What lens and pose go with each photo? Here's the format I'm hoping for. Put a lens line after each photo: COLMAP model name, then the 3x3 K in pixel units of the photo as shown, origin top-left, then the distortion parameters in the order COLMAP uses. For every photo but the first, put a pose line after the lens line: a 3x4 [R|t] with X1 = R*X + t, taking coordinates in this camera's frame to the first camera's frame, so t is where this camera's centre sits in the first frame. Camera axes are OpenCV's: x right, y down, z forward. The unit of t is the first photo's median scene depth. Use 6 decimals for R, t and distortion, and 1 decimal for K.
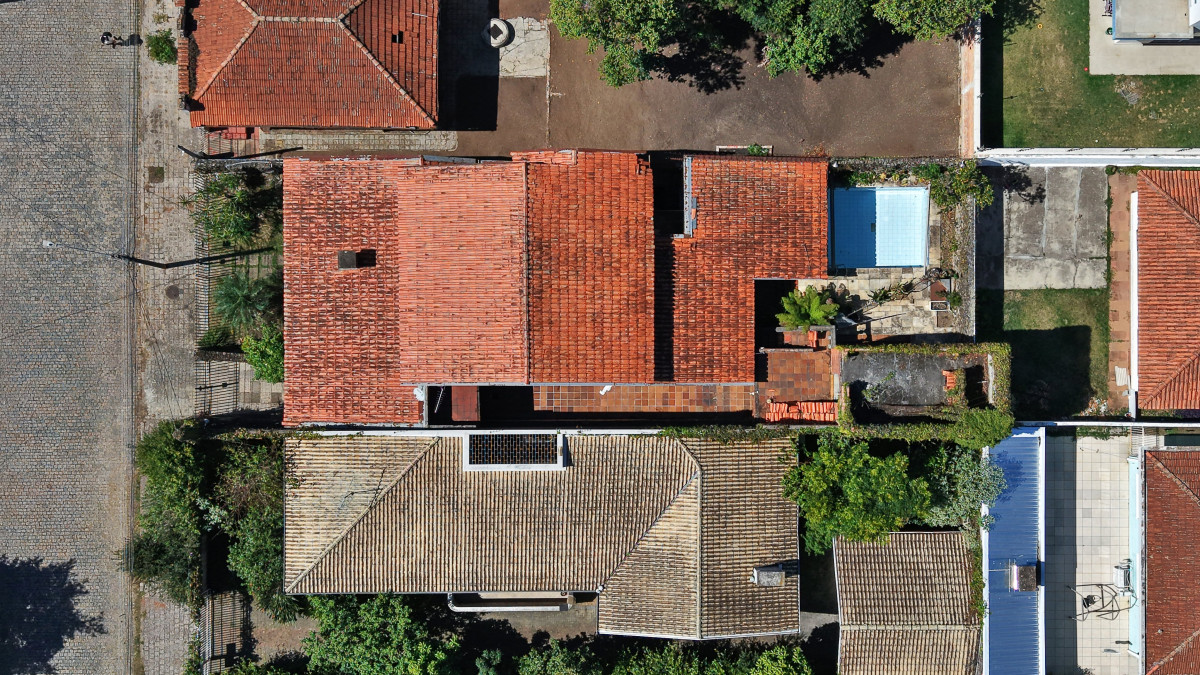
lens RADIAL K [[1570.4, 0, 597.3], [0, 1570.4, 331.1], [0, 0, 1]] dist [0.015739, 0.000000]
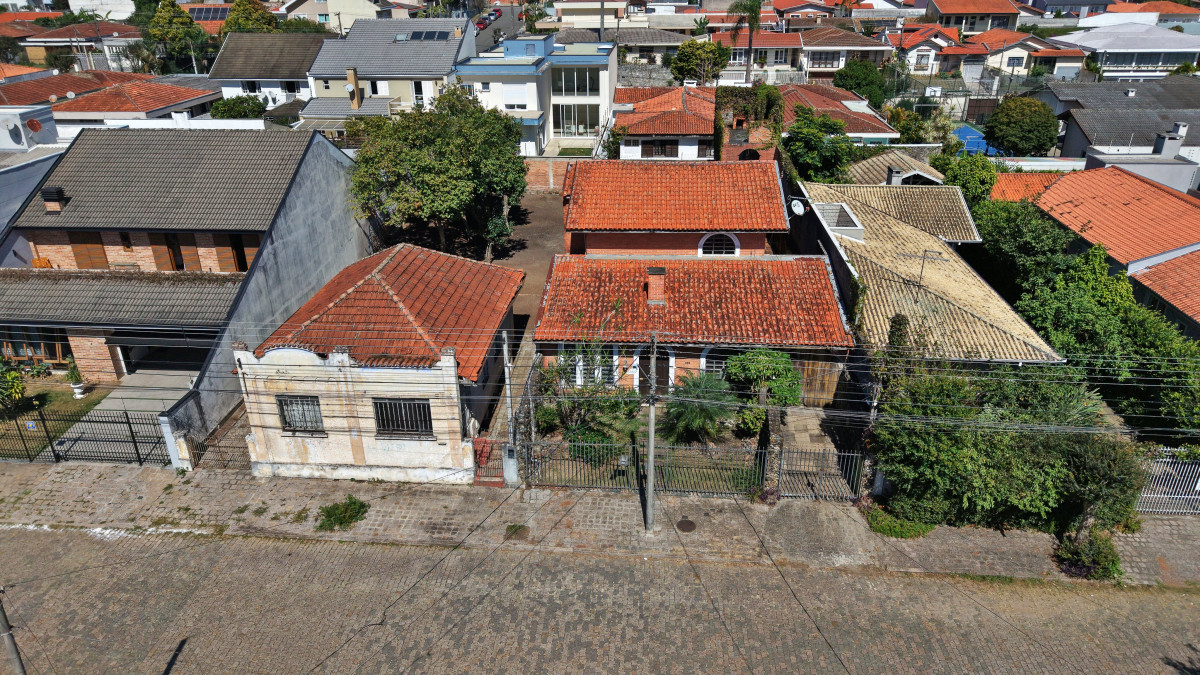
lens RADIAL K [[803.1, 0, 598.7], [0, 803.1, 339.5], [0, 0, 1]] dist [0.020760, -0.027816]
pose [[0.077142, -0.441082, 0.894145, -0.579280], [0.997003, 0.039405, -0.066578, -0.045024], [-0.005867, 0.896601, 0.442800, 0.797578]]
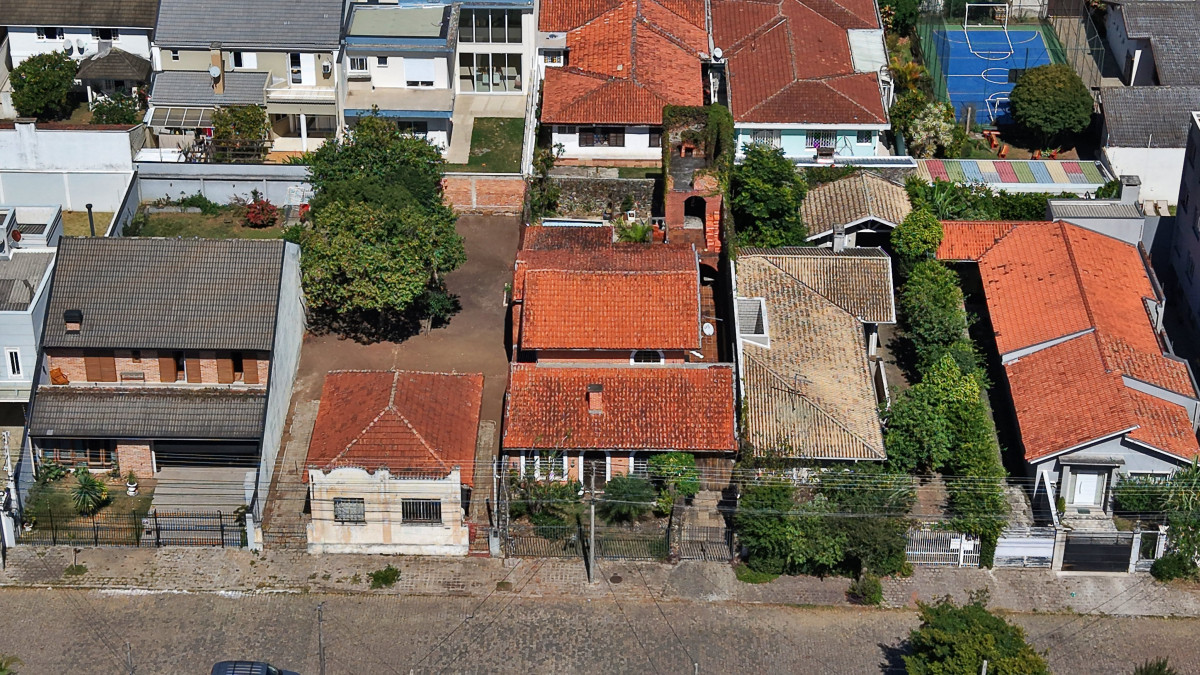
lens RADIAL K [[2303.2, 0, 610.1], [0, 2303.2, 343.5], [0, 0, 1]] dist [0.145784, 0.000000]
pose [[0.010418, -0.521810, 0.852998, -1.567753], [0.999568, 0.028887, 0.005463, -0.043611], [-0.027491, 0.852573, 0.521885, 0.059817]]
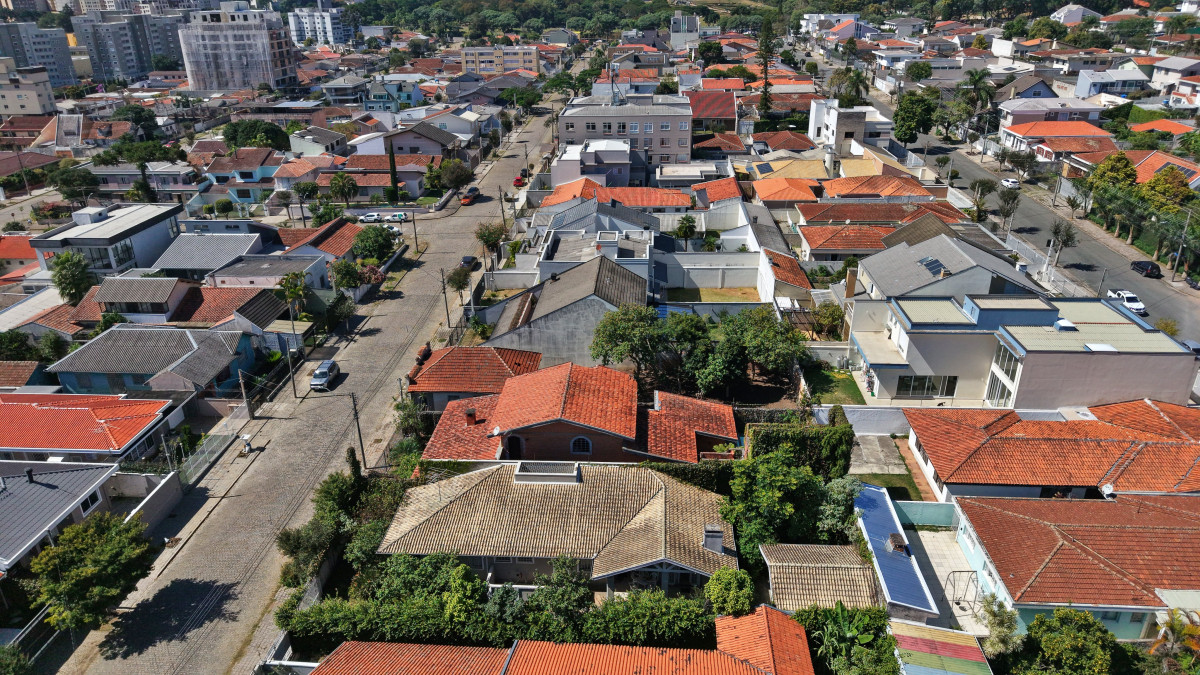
lens RADIAL K [[803.1, 0, 604.2], [0, 803.1, 342.0], [0, 0, 1]] dist [0.020760, -0.027816]
pose [[0.997442, -0.006963, -0.071140, 0.062696], [-0.061535, 0.422761, -0.904150, 0.734335], [0.036371, 0.906215, 0.421251, 0.513938]]
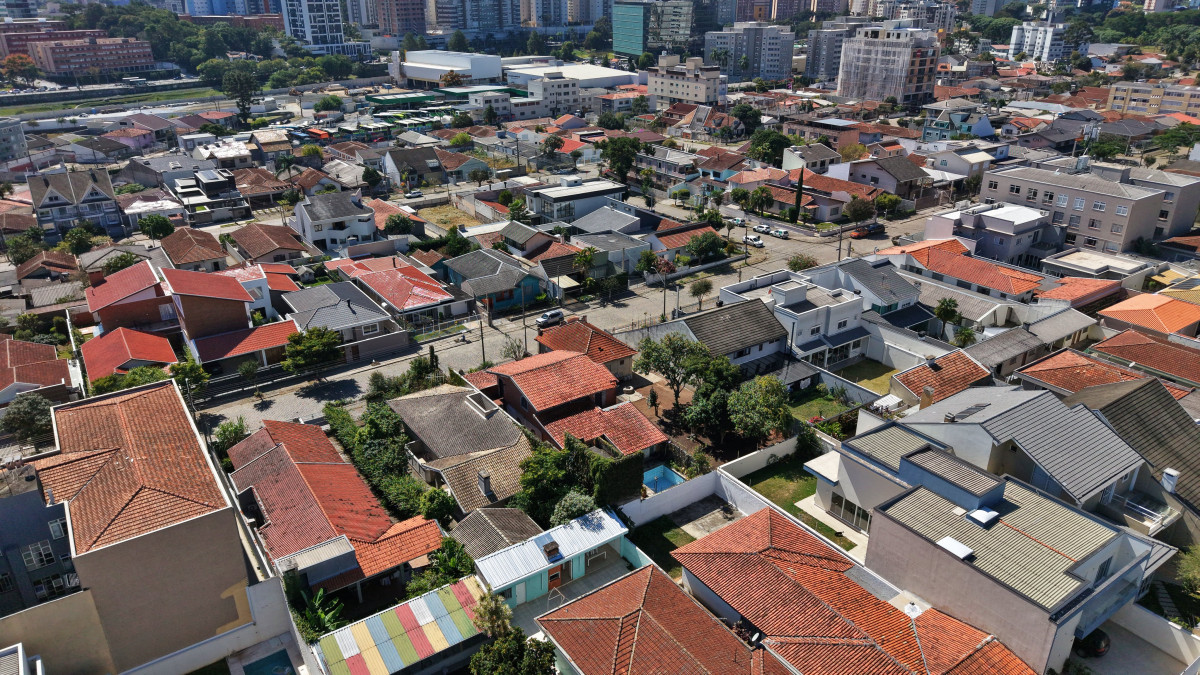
lens RADIAL K [[803.1, 0, 600.1], [0, 803.1, 341.9], [0, 0, 1]] dist [0.020760, -0.027816]
pose [[0.567314, 0.310622, -0.762672, 0.897084], [-0.823004, 0.246042, -0.511984, 0.500151], [0.028616, 0.918138, 0.395227, 0.430706]]
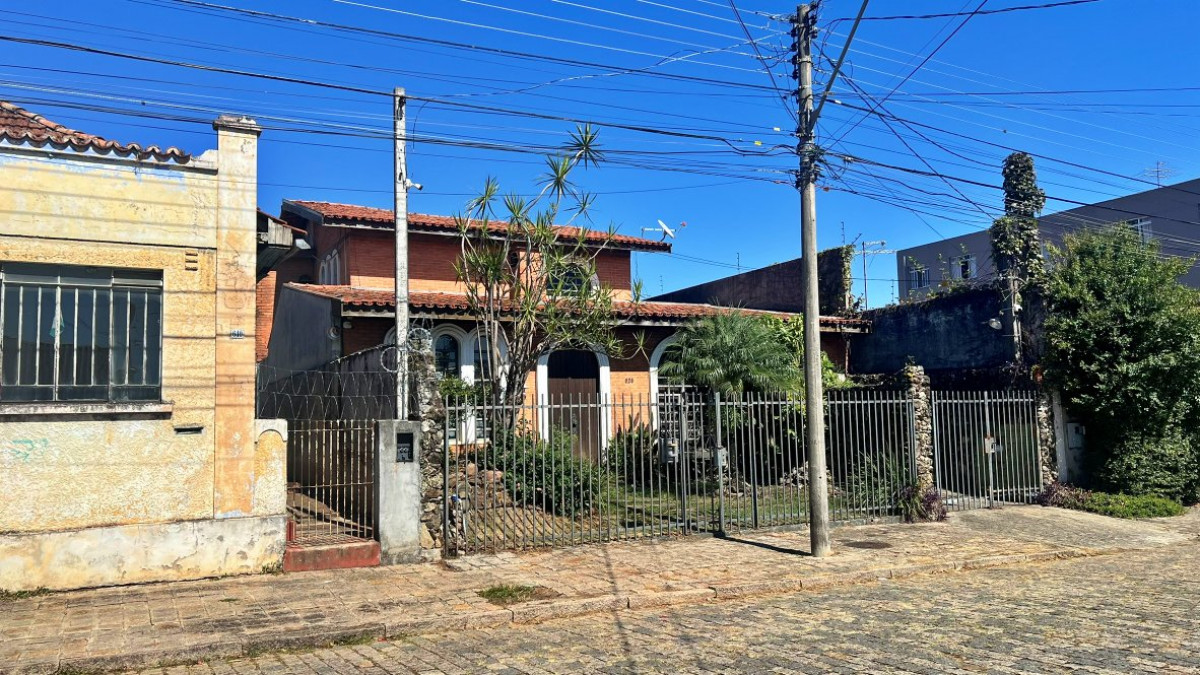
lens RADIAL K [[897.5, 0, 607.0], [0, 897.5, 342.2], [0, 0, 1]] dist [0.022447, -0.010636]
pose [[-0.472292, 0.076306, 0.878133, -0.413552], [0.881428, 0.035195, 0.471006, -0.153988], [0.005034, 0.996463, -0.083881, 1.014918]]
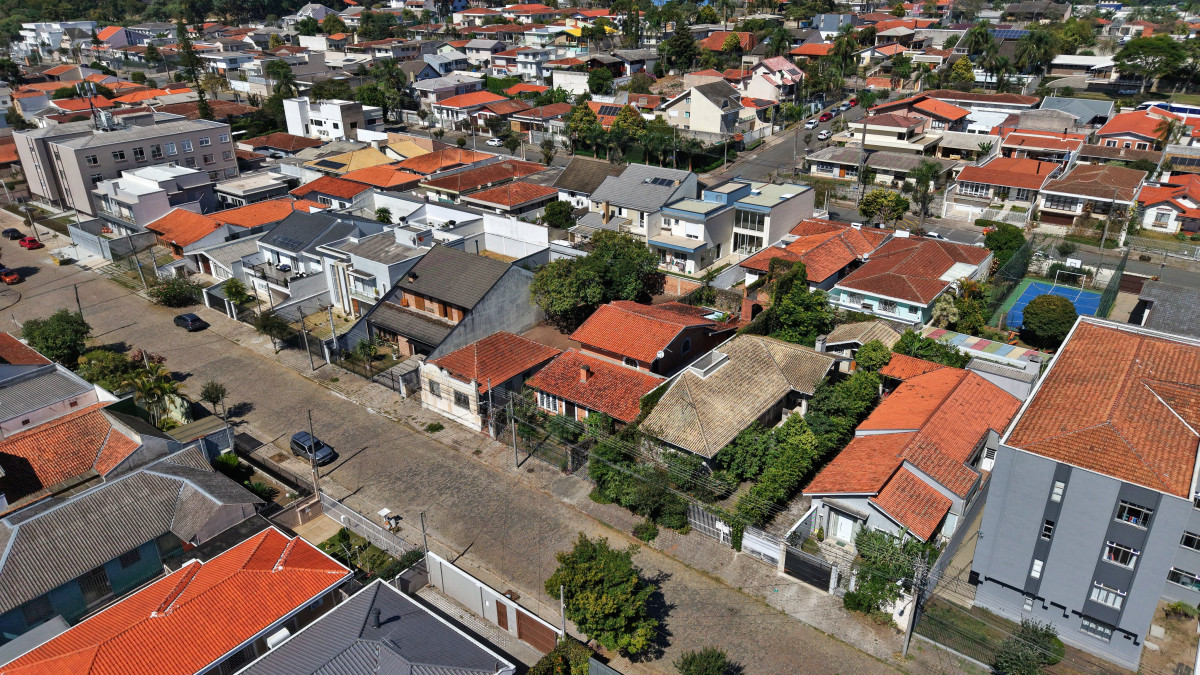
lens RADIAL K [[803.1, 0, 593.7], [0, 803.1, 331.4], [0, 0, 1]] dist [0.020760, -0.027816]
pose [[0.621899, -0.348794, 0.701131, -0.839171], [0.782910, 0.257358, -0.566408, 0.524034], [0.017118, 0.901172, 0.433124, 0.485030]]
